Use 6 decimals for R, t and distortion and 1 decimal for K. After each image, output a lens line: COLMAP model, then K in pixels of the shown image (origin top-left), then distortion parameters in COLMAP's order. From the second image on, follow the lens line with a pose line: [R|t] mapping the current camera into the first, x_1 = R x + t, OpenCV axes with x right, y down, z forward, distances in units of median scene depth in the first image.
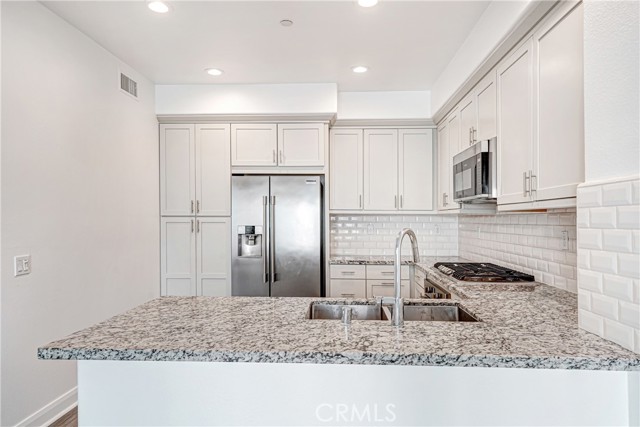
lens RADIAL K [[422.5, 0, 319.8], [0, 422.5, 215.7], [0, 0, 1]] dist [0.055252, 0.000759]
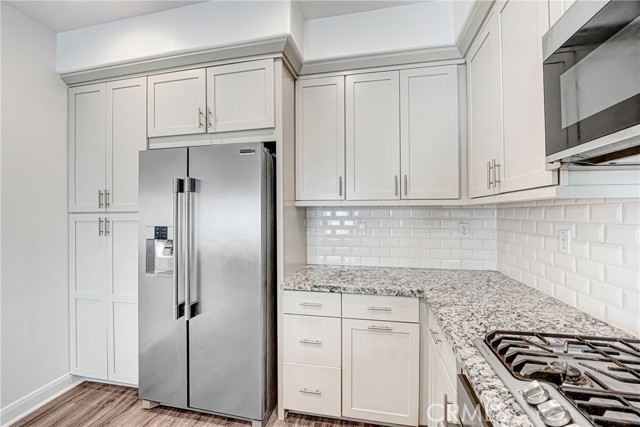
lens RADIAL K [[269.2, 0, 325.5], [0, 269.2, 214.4], [0, 0, 1]] dist [-0.023650, 0.001073]
pose [[0.990370, -0.008000, -0.138217, 0.135127], [0.008187, 0.999966, 0.000781, 0.007849], [0.138206, -0.001905, 0.990402, 0.619396]]
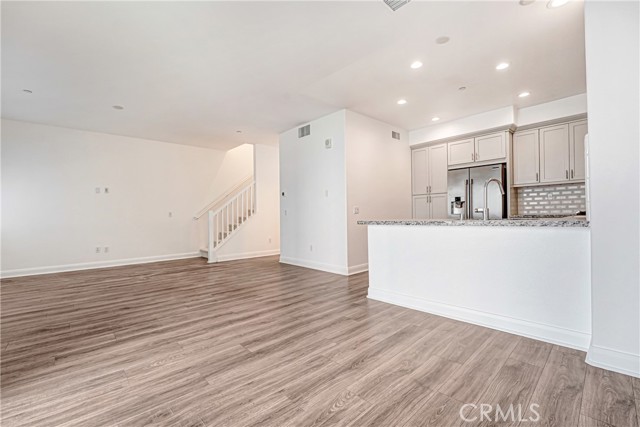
lens RADIAL K [[269.2, 0, 317.2], [0, 269.2, 219.2], [0, 0, 1]] dist [-0.023650, 0.001073]
pose [[0.717217, -0.006686, -0.696818, 0.199447], [0.028213, 0.999413, 0.019449, 0.079048], [0.696279, -0.033608, 0.716984, -0.252889]]
